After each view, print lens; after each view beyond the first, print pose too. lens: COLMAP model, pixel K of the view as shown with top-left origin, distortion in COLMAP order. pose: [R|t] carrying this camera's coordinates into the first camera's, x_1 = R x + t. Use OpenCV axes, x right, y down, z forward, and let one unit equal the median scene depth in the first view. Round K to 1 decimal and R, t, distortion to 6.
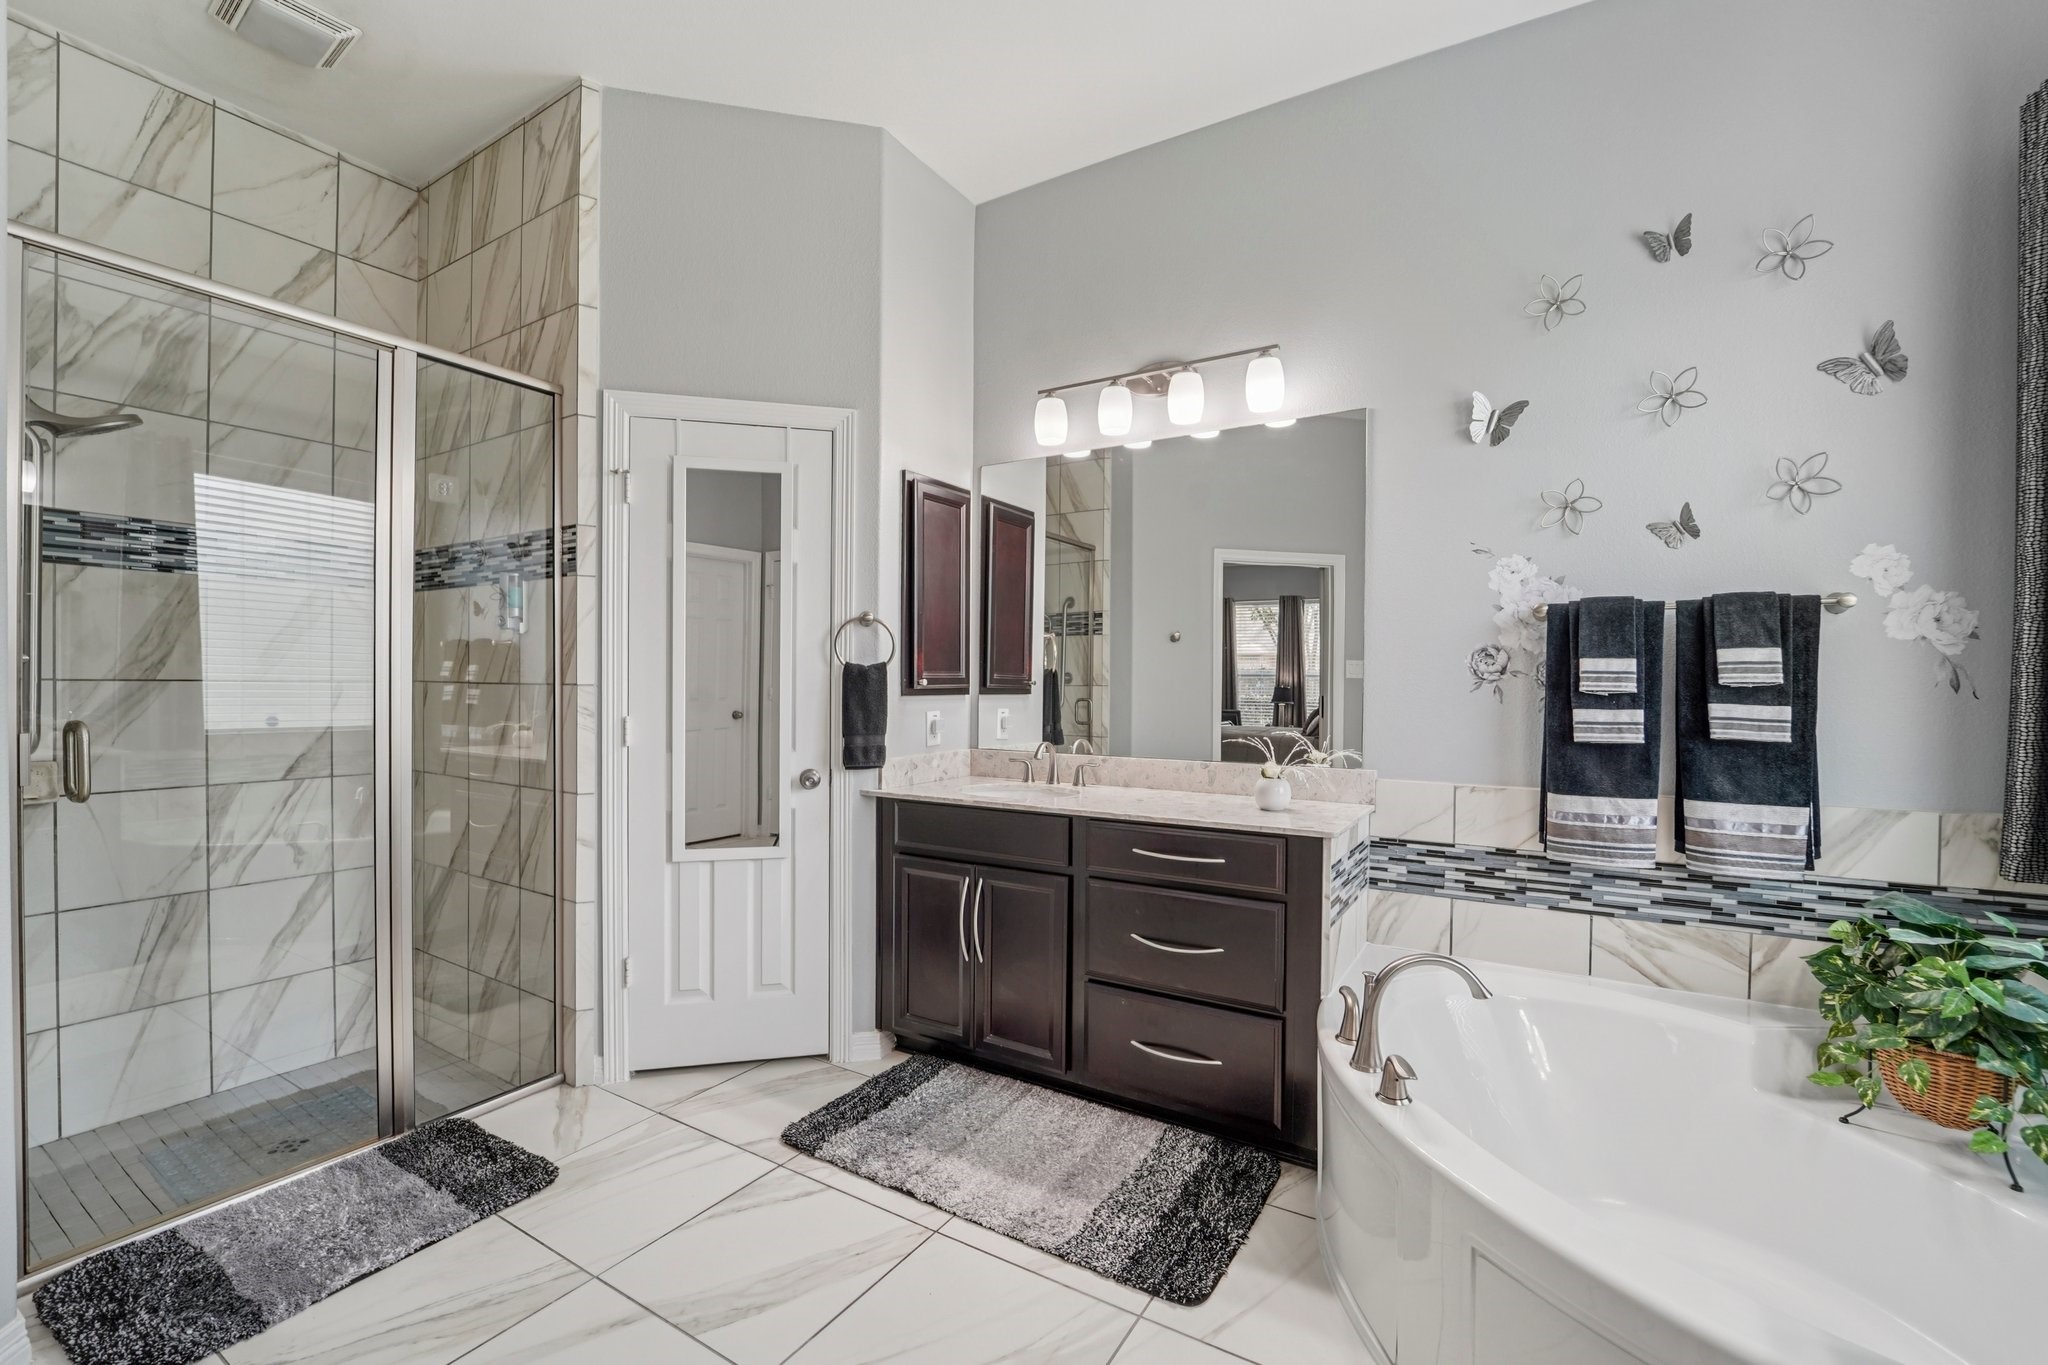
lens RADIAL K [[841.8, 0, 1026.3], [0, 841.8, 687.7], [0, 0, 1]] dist [-0.022884, 0.004824]
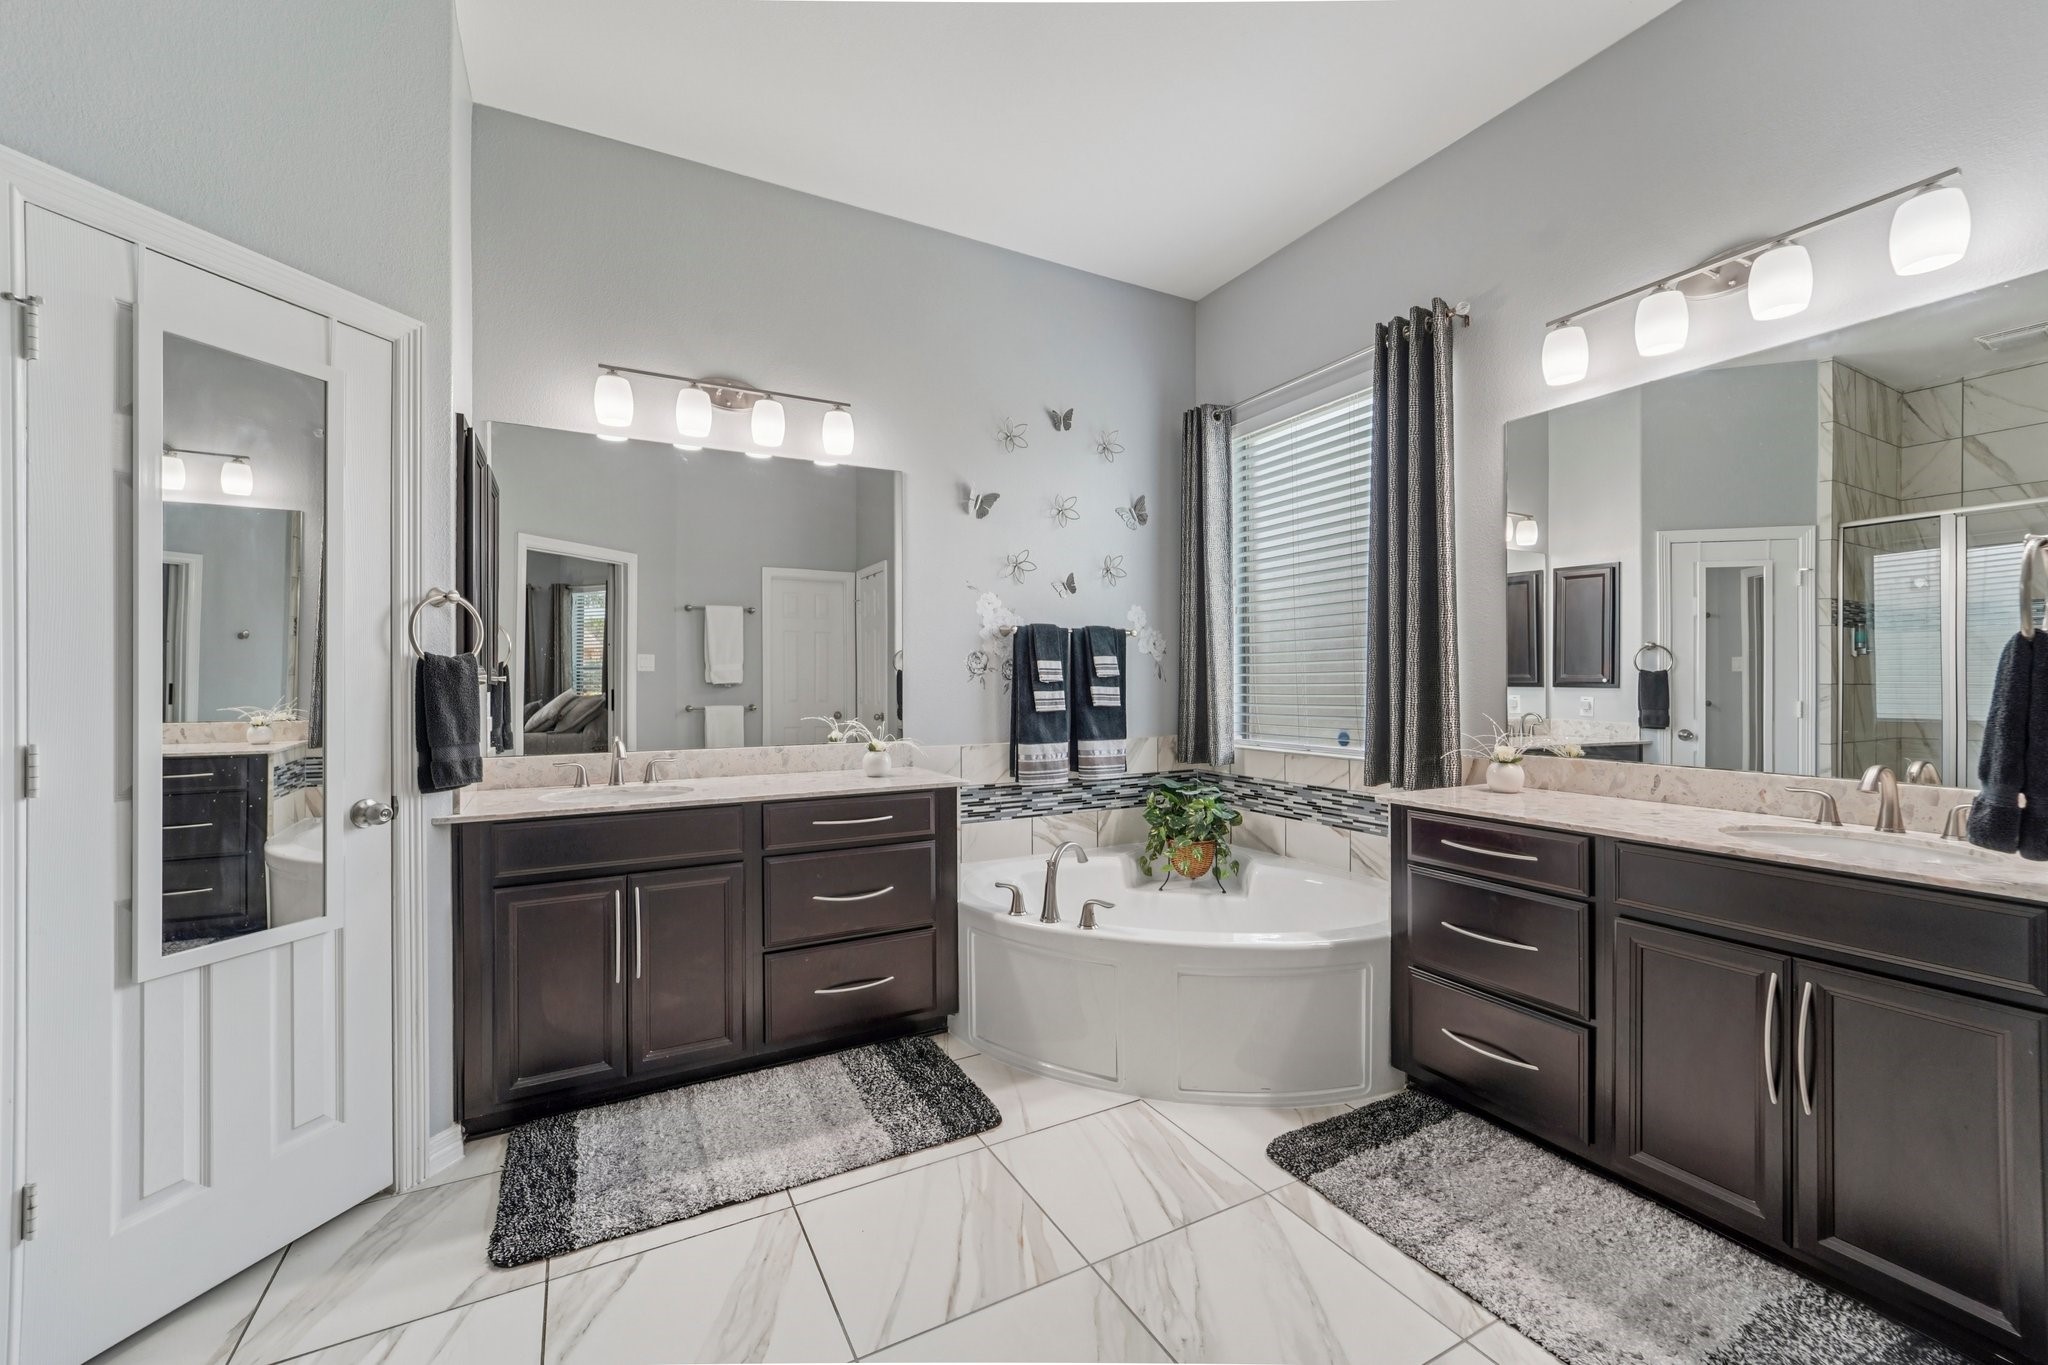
lens RADIAL K [[841.8, 0, 988.7], [0, 841.8, 675.6], [0, 0, 1]] dist [-0.022884, 0.004824]
pose [[0.510806, -0.004909, 0.859682, -0.789918], [0.010582, 0.999944, -0.000578, -0.005055], [-0.859631, 0.009392, 0.510830, 0.229899]]
